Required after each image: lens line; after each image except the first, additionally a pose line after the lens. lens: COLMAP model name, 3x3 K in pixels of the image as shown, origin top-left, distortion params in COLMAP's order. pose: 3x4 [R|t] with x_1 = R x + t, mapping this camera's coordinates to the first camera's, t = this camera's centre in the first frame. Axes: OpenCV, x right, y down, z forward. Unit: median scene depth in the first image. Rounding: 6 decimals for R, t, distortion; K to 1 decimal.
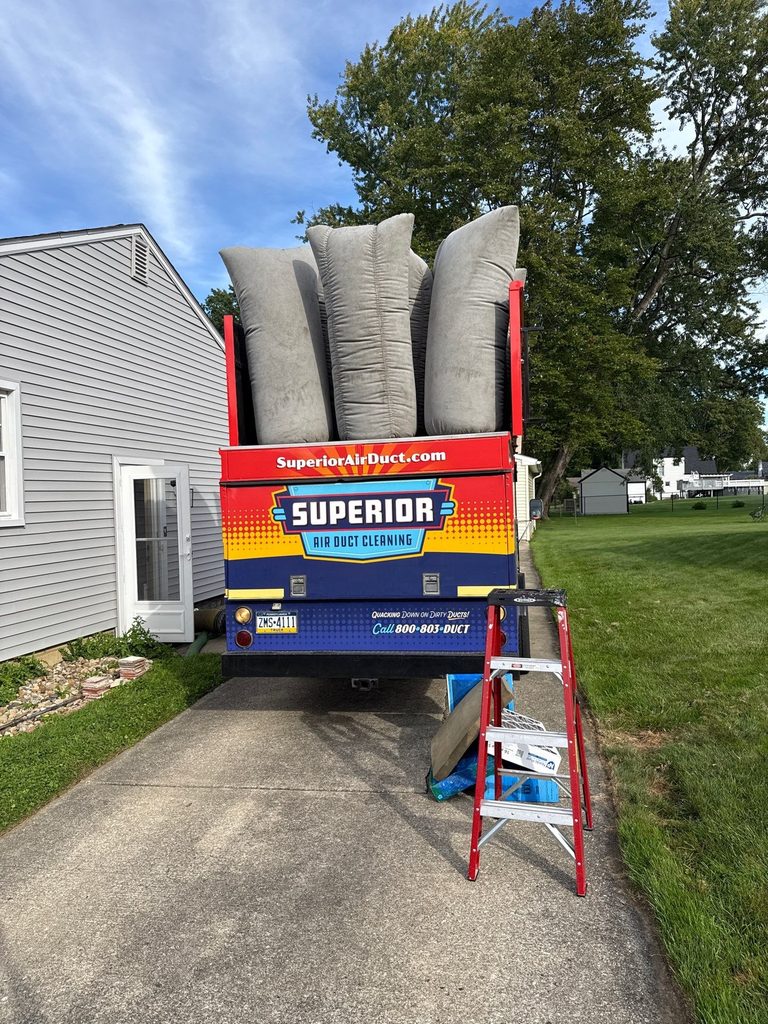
lens RADIAL K [[699.8, 0, 384.0], [0, 699.8, 512.0], [0, 0, 1]] dist [0.147903, -0.202544]
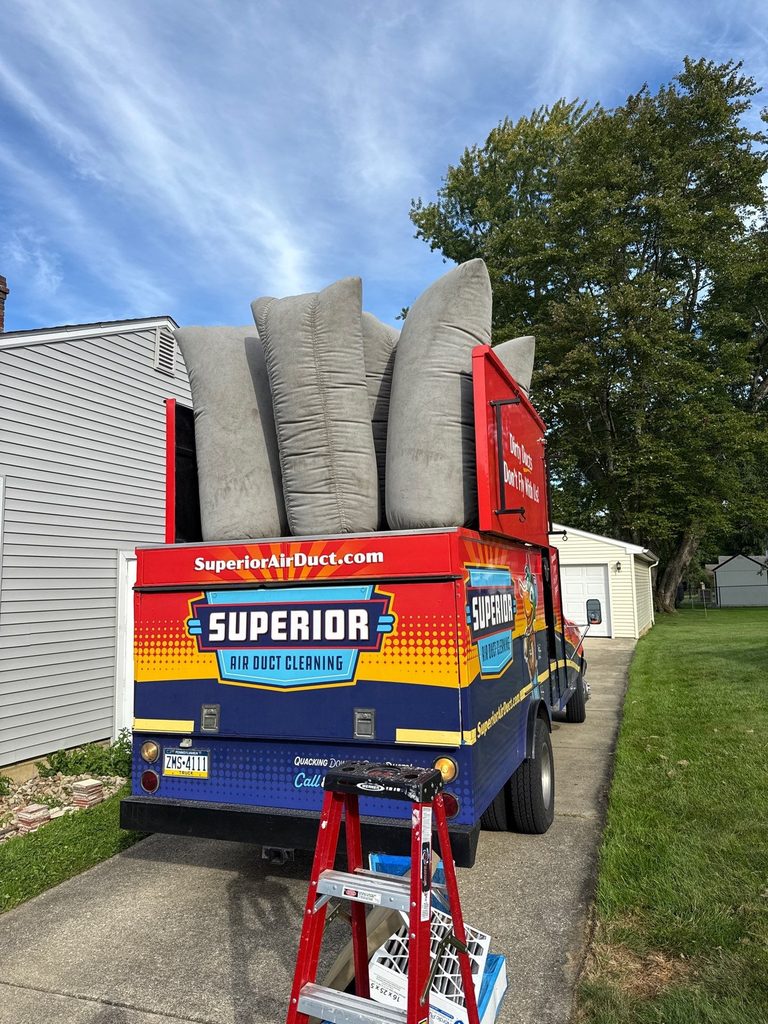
lens RADIAL K [[699.8, 0, 384.0], [0, 699.8, 512.0], [0, 0, 1]] dist [0.147903, -0.202544]
pose [[0.985574, -0.008619, -0.169024, 0.216623], [-0.011649, 0.992879, -0.118555, -0.035131], [0.168842, 0.118814, 0.978456, 0.205720]]
